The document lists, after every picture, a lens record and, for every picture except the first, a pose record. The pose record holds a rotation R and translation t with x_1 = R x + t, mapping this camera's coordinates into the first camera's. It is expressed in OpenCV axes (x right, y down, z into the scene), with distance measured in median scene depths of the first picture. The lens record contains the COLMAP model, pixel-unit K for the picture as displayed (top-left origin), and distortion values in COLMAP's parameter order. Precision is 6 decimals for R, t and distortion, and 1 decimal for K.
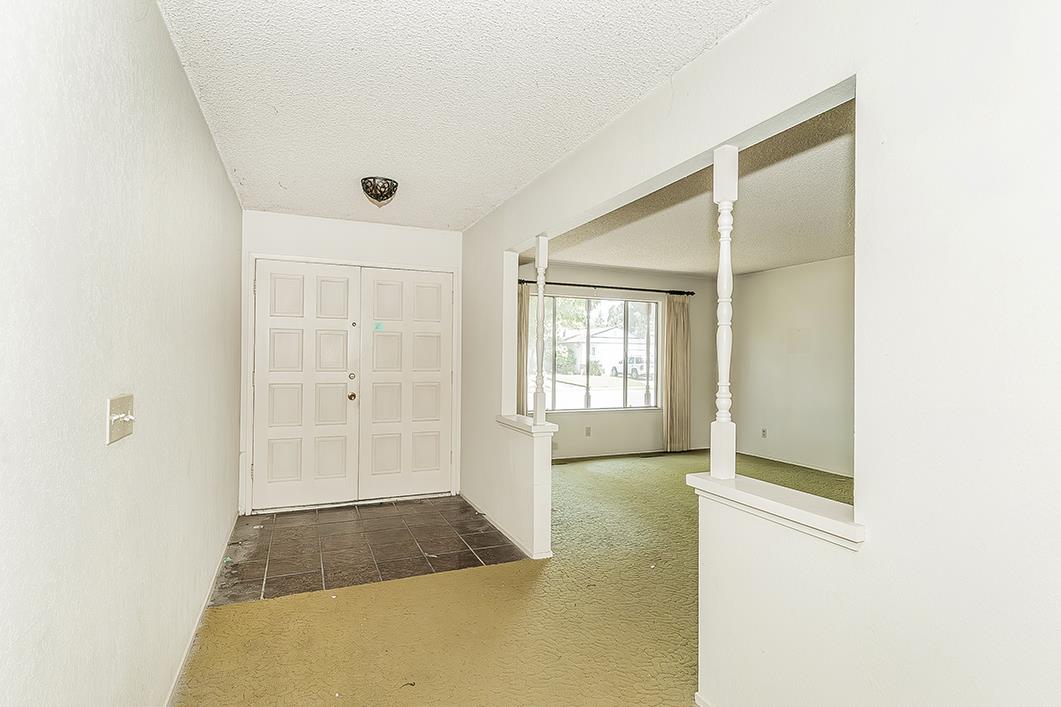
lens RADIAL K [[537.6, 0, 530.5], [0, 537.6, 353.5], [0, 0, 1]] dist [-0.001364, -0.000040]
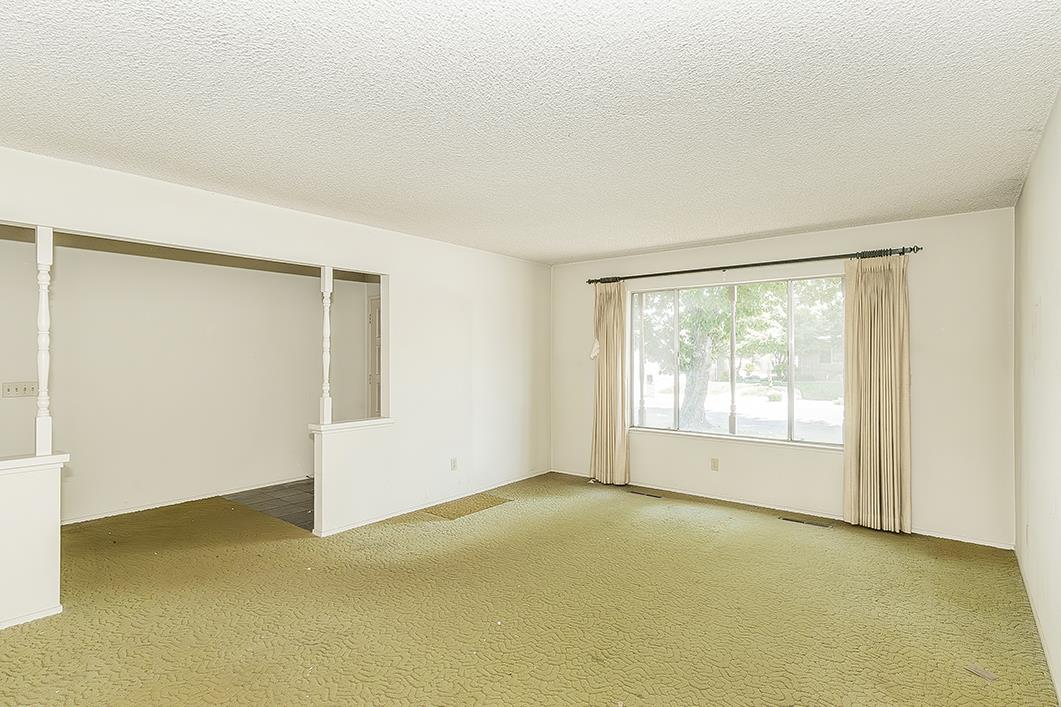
lens RADIAL K [[537.6, 0, 530.5], [0, 537.6, 353.5], [0, 0, 1]] dist [-0.001364, -0.000040]
pose [[0.445551, -0.010410, -0.895196, 0.654429], [0.009017, 0.999934, -0.007140, -0.006796], [0.895211, -0.004890, 0.445616, 0.438930]]
